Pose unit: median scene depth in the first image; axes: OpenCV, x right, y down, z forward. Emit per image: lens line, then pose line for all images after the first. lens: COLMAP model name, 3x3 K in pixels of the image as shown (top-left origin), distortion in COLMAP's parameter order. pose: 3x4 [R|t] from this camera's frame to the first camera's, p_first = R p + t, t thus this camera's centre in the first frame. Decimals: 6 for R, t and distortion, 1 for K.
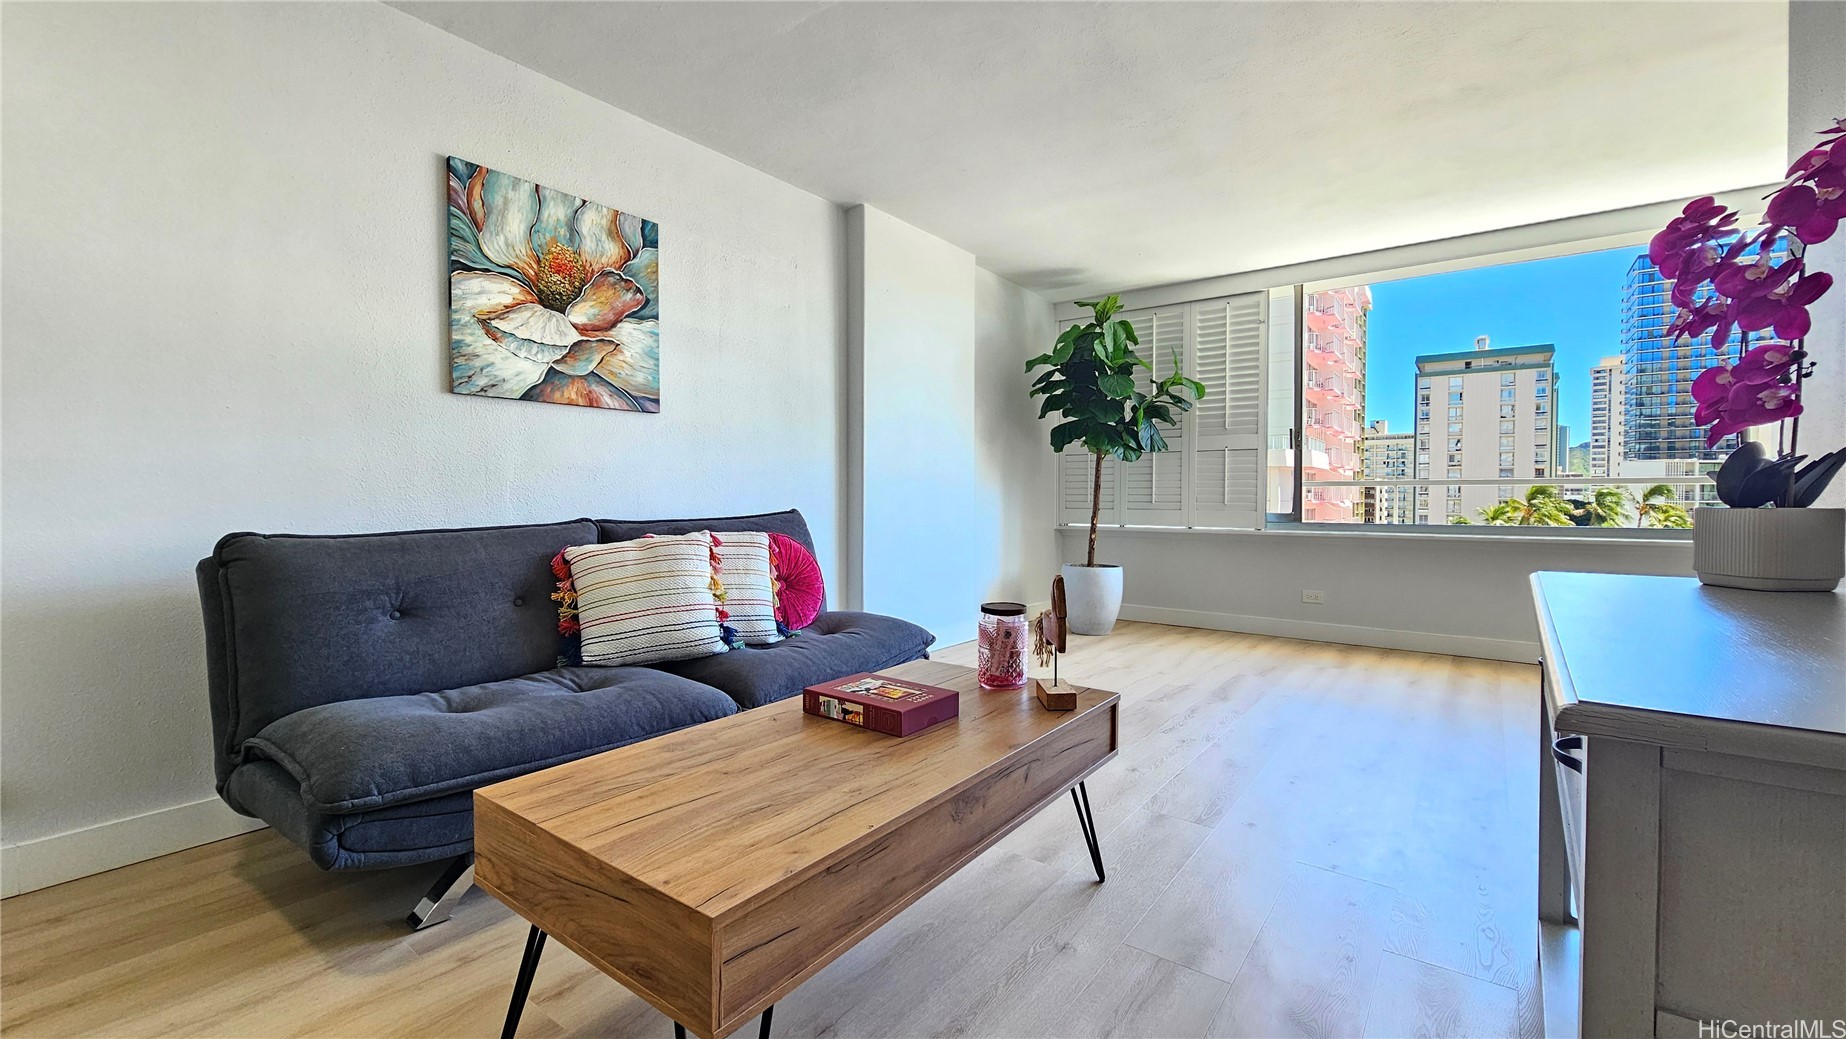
lens RADIAL K [[753.4, 0, 928.7], [0, 753.4, 508.8], [0, 0, 1]] dist [-0.000543, 0.000358]
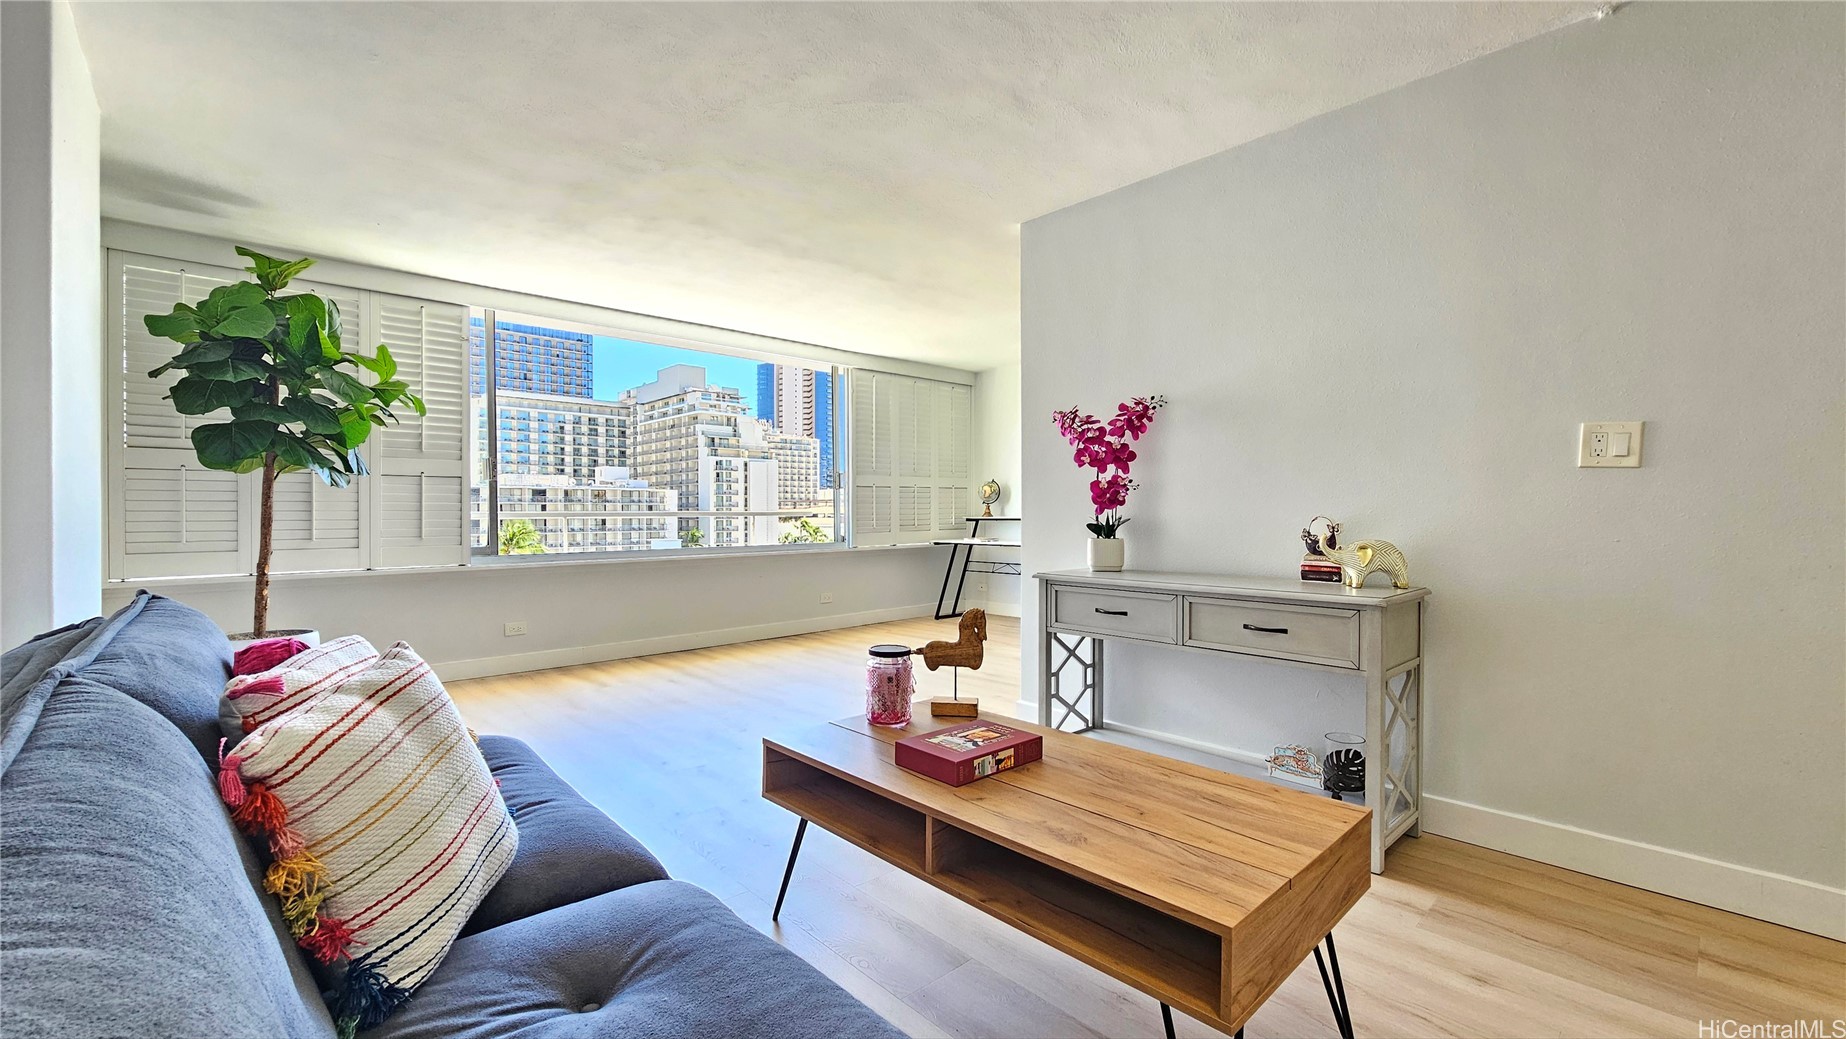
lens RADIAL K [[763.7, 0, 936.8], [0, 763.7, 520.2], [0, 0, 1]] dist [-0.000532, 0.000122]
pose [[0.168725, -0.010176, 0.985611, -0.686249], [0.020389, 0.999769, 0.006832, -0.040975], [-0.985452, 0.018943, 0.168894, 0.540251]]
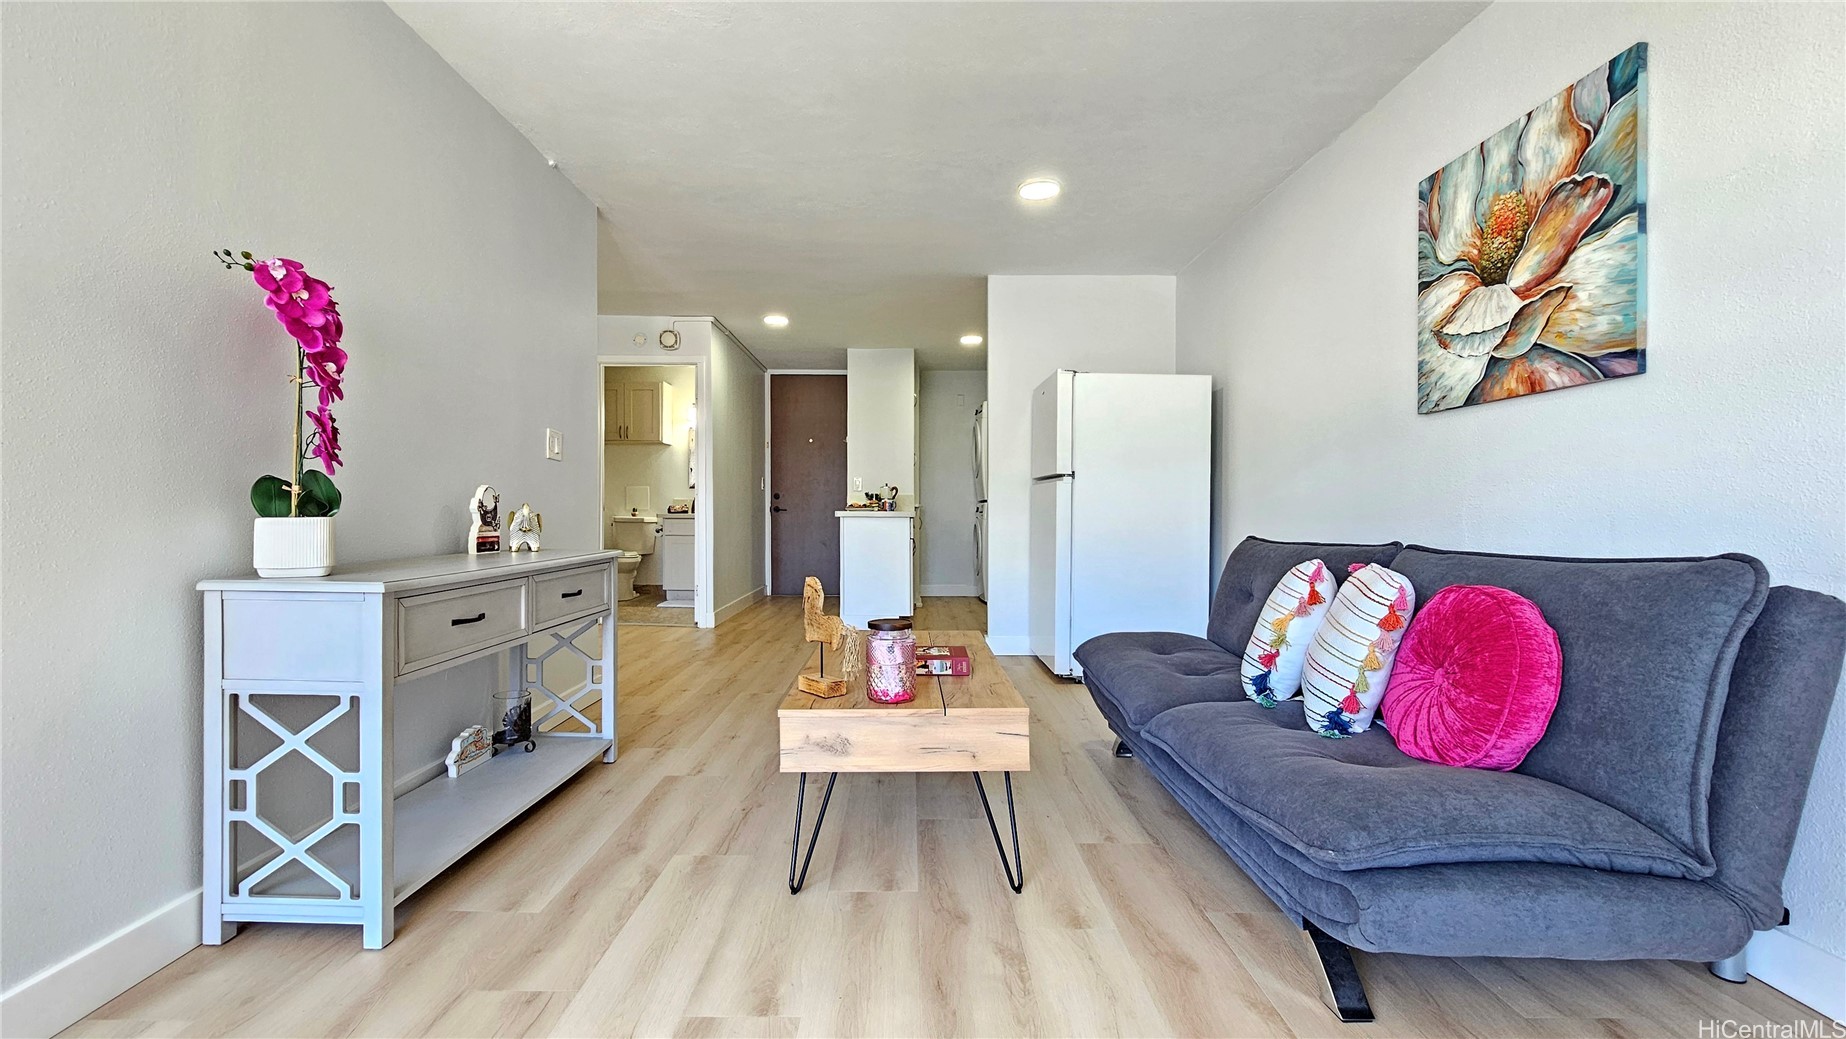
lens RADIAL K [[763.7, 0, 936.8], [0, 763.7, 520.2], [0, 0, 1]] dist [-0.000532, 0.000122]
pose [[-0.782835, 0.001879, -0.622226, 0.483481], [-0.019956, 0.999405, 0.028125, -0.025850], [0.621909, 0.034435, -0.782332, 1.316976]]
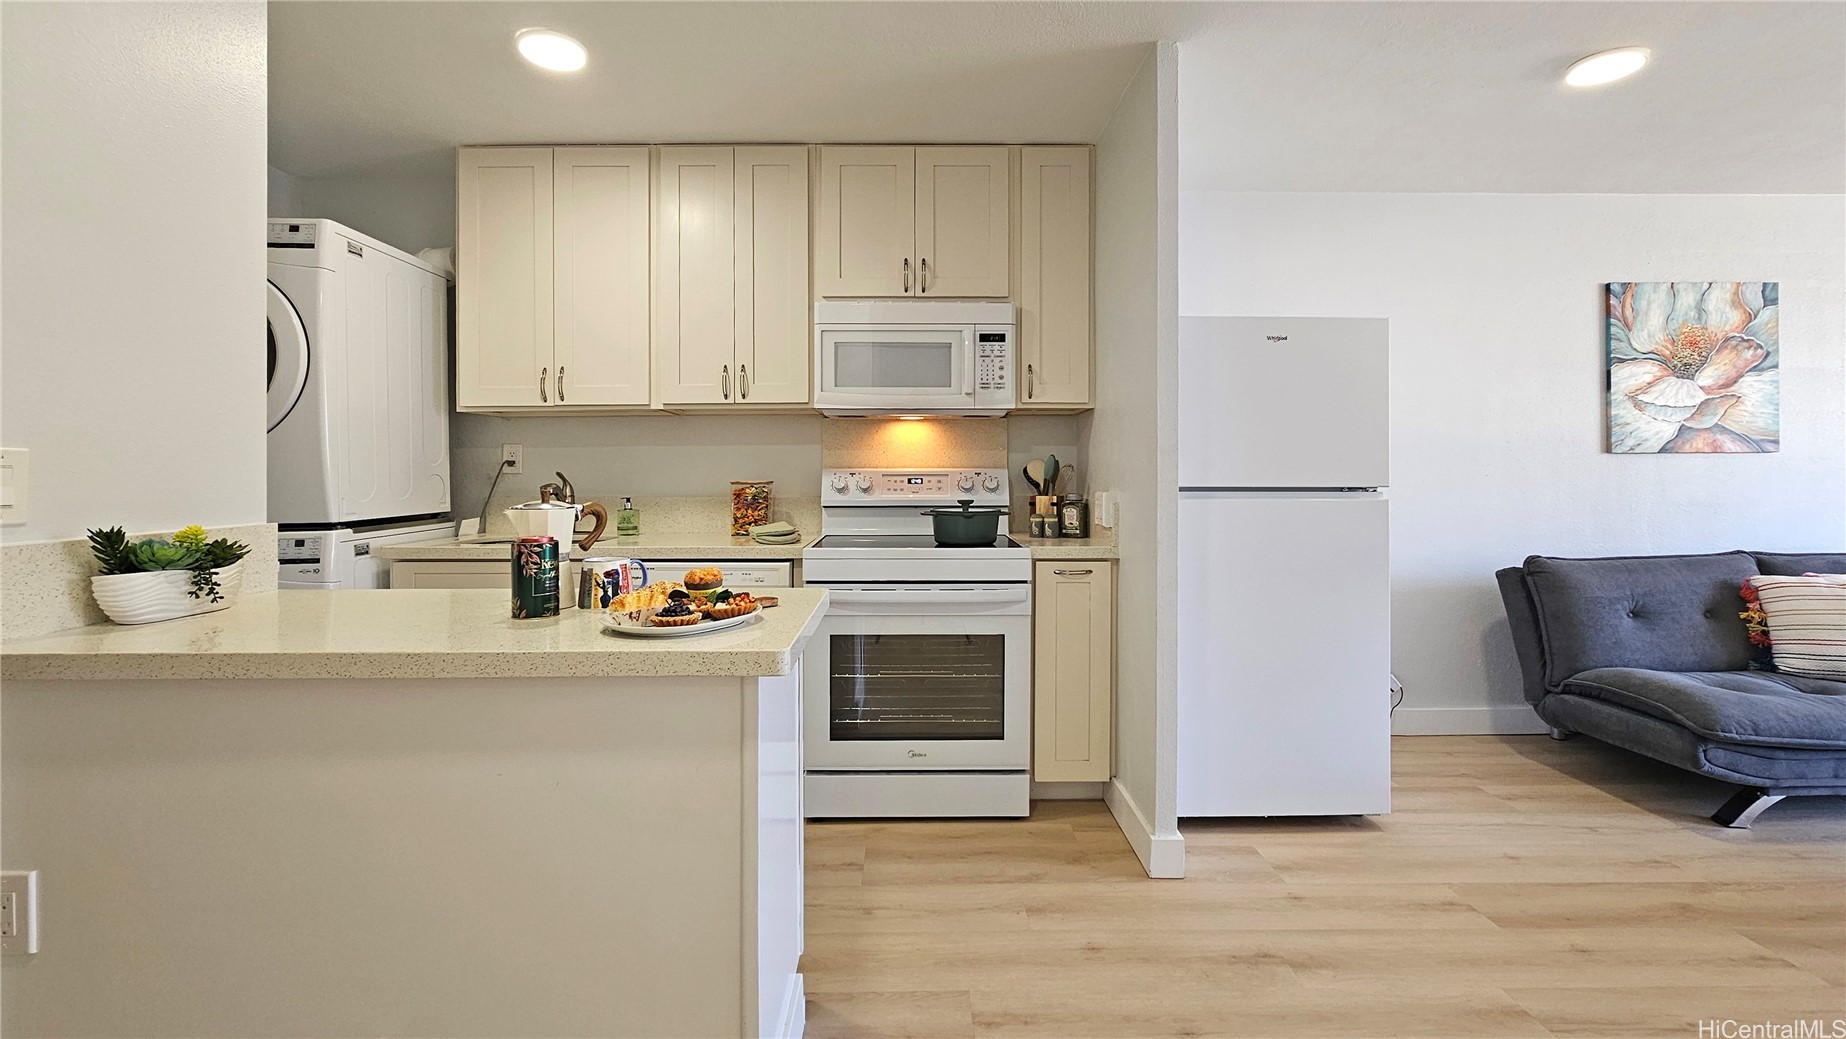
lens RADIAL K [[770.7, 0, 922.4], [0, 770.7, 470.7], [0, 0, 1]] dist [-0.000495, -0.000005]
pose [[0.603495, -0.004591, -0.797353, -0.251979], [-0.010171, 0.999858, -0.013455, -0.084425], [0.797302, 0.016230, 0.603363, -0.795813]]
